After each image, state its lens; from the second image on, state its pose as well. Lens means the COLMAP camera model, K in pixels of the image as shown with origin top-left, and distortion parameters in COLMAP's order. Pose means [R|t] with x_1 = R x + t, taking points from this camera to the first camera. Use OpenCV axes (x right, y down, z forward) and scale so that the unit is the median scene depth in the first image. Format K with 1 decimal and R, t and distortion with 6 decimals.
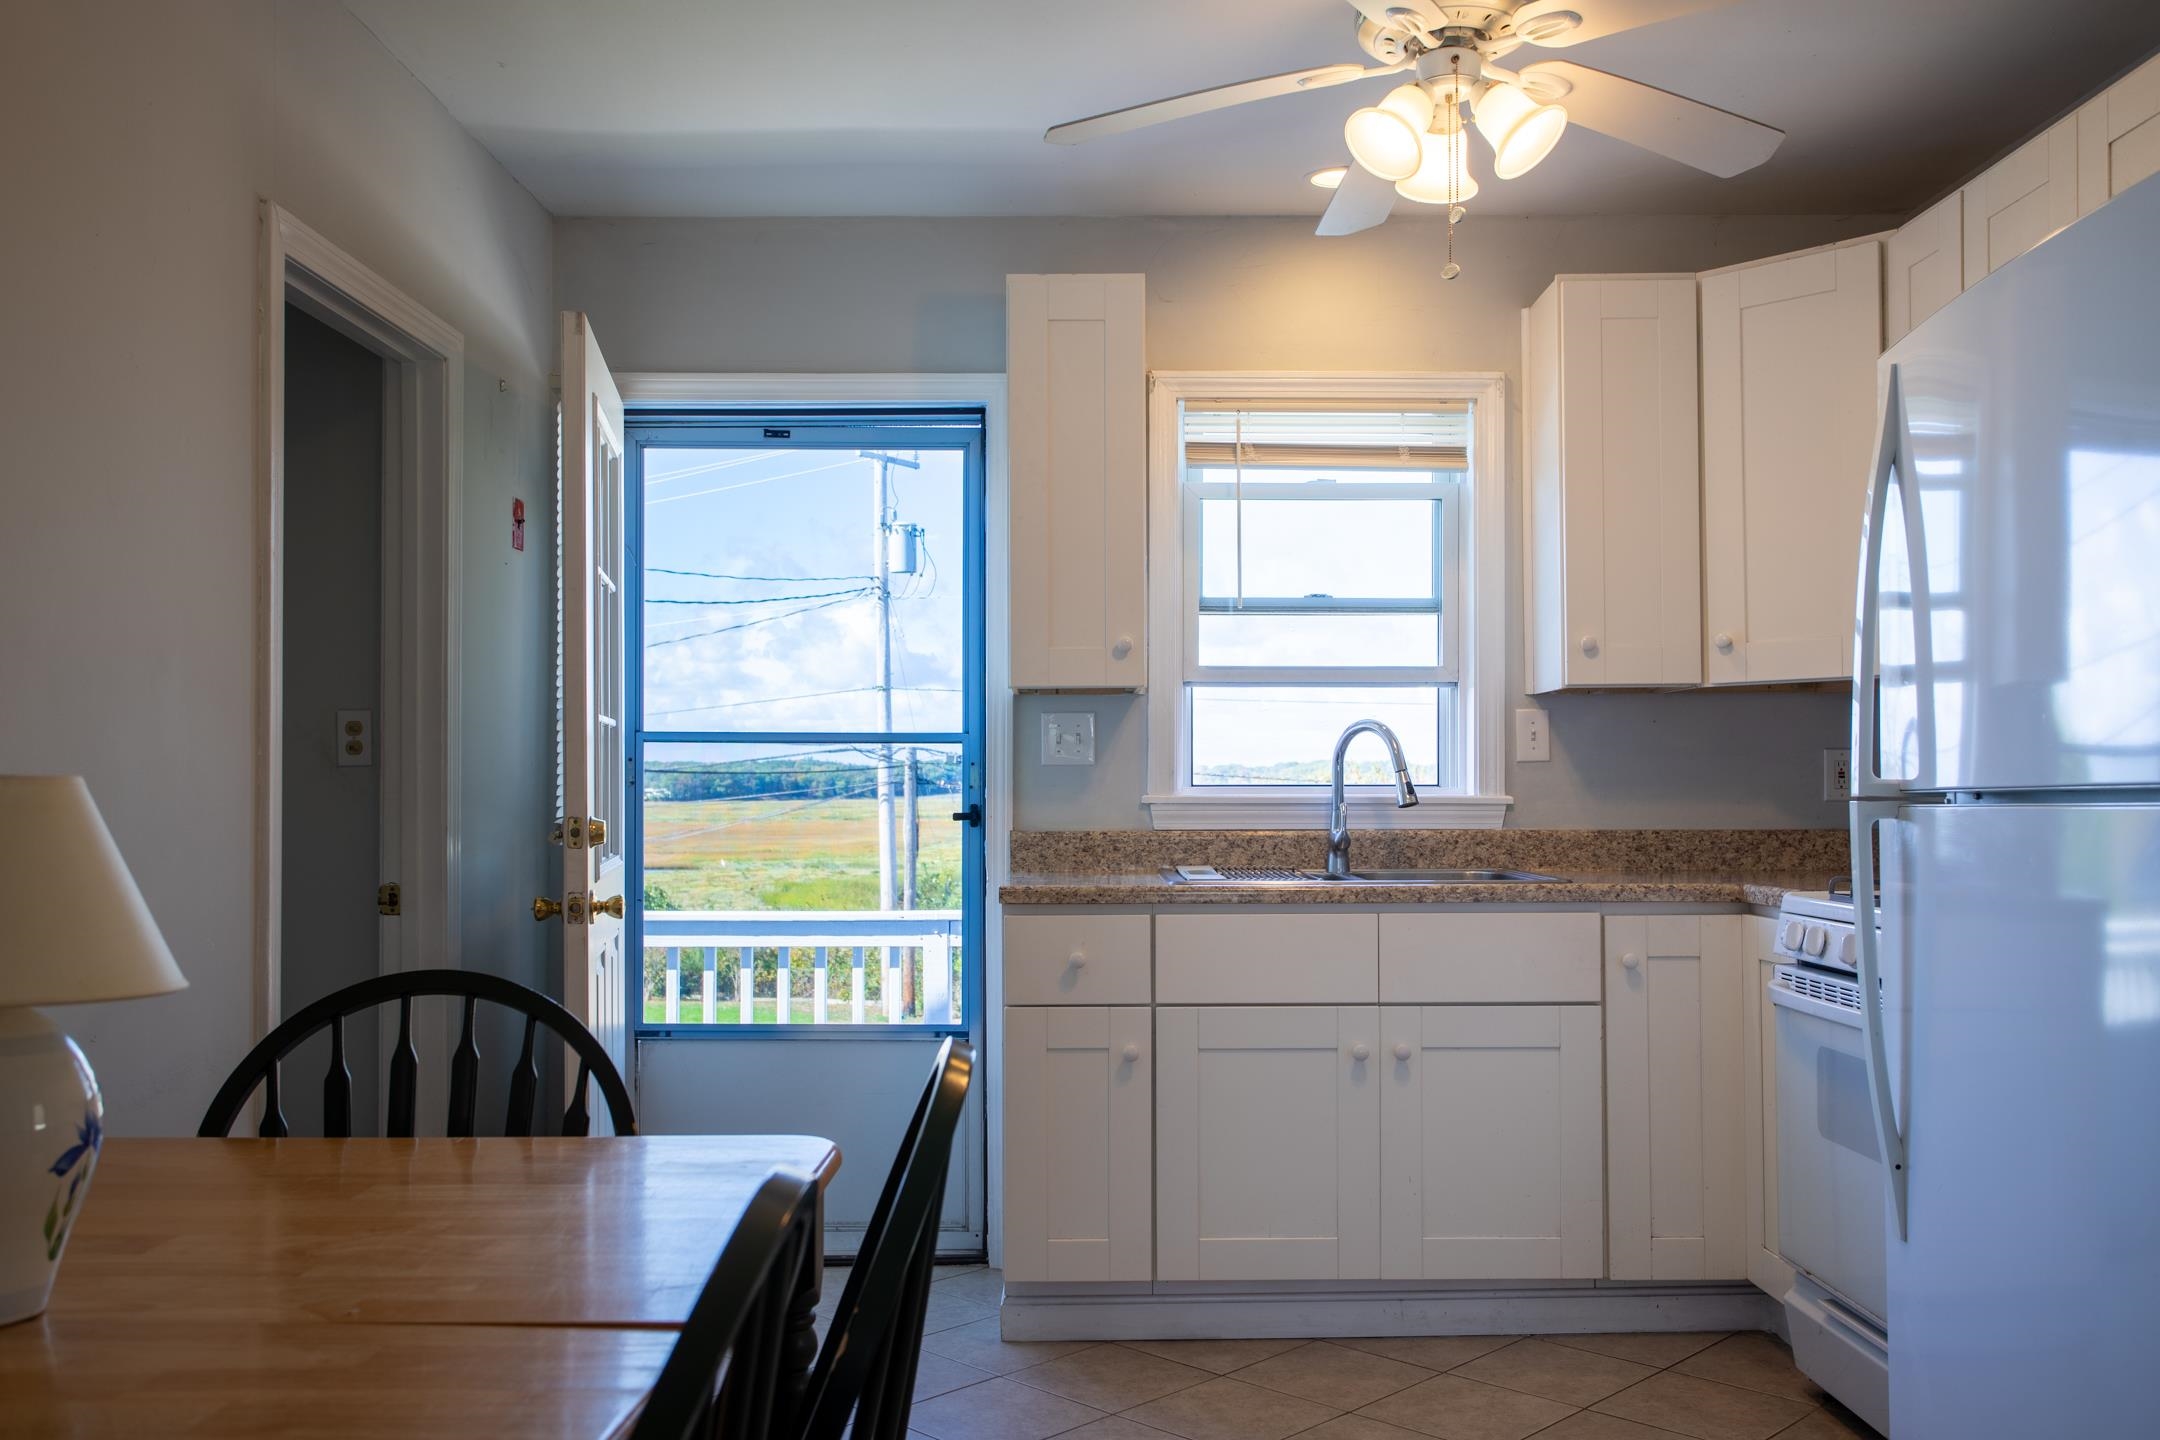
lens RADIAL K [[1845.8, 0, 1074.1], [0, 1845.8, 756.2], [0, 0, 1]] dist [-0.011742, 0.027732]
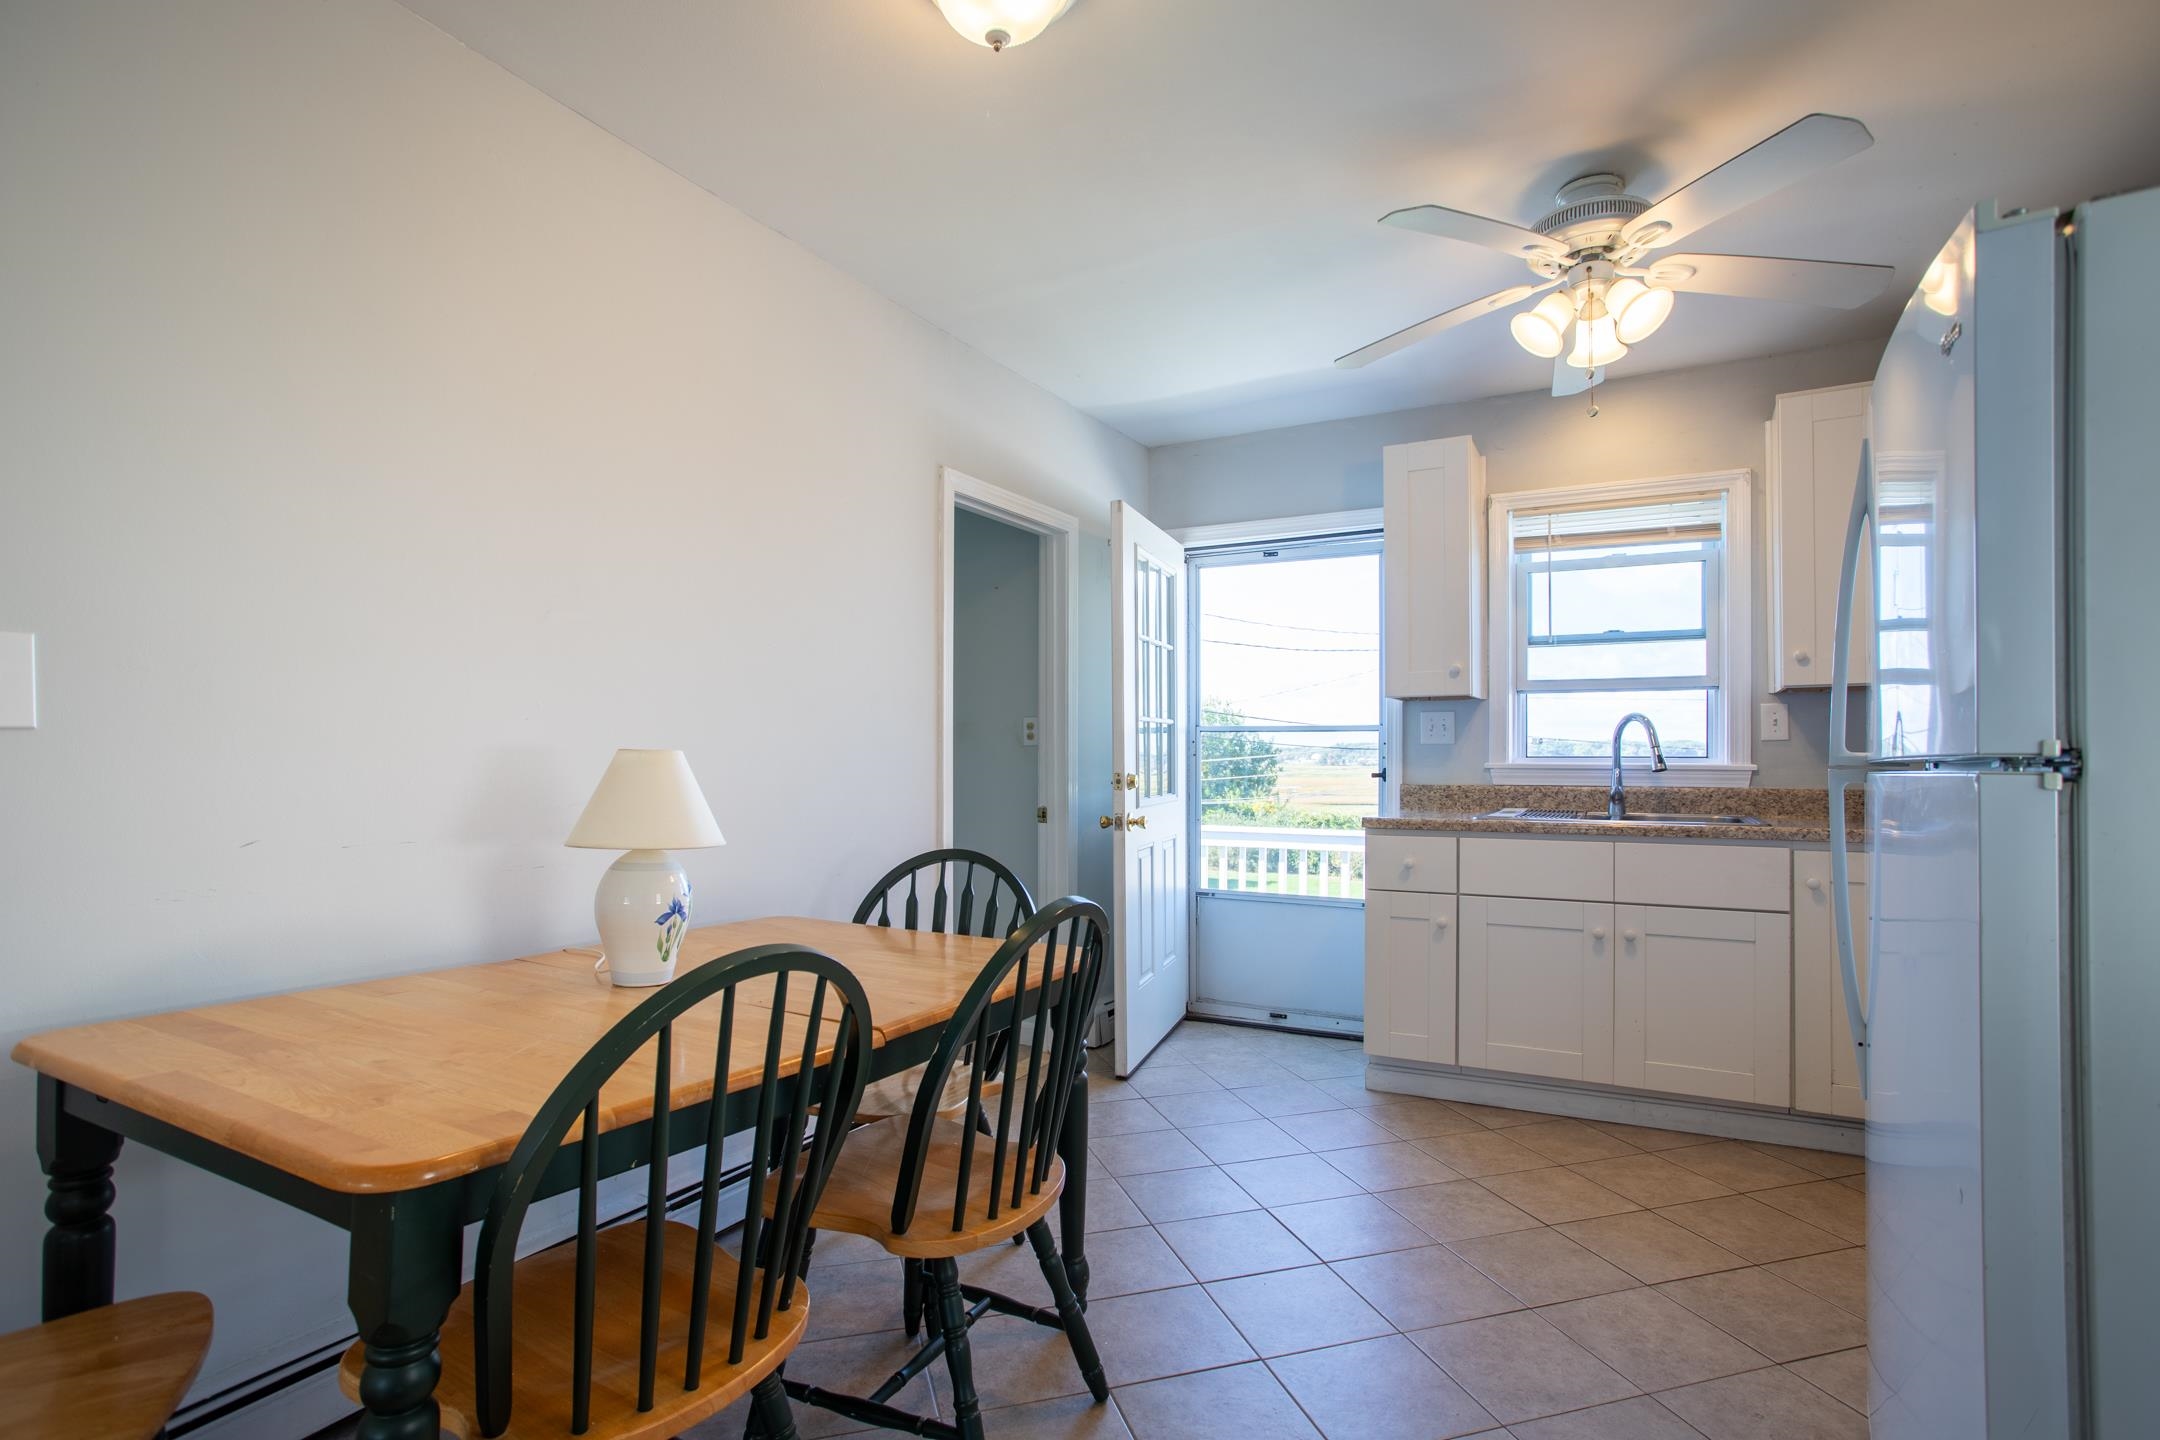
lens RADIAL K [[1069.9, 0, 1112.1], [0, 1069.9, 753.8], [0, 0, 1]] dist [-0.041776, 0.025057]
pose [[0.874791, 0.000859, -0.484499, 0.218359], [0.005284, 0.999922, 0.011314, 0.001342], [0.484471, -0.012458, 0.874719, 0.047910]]
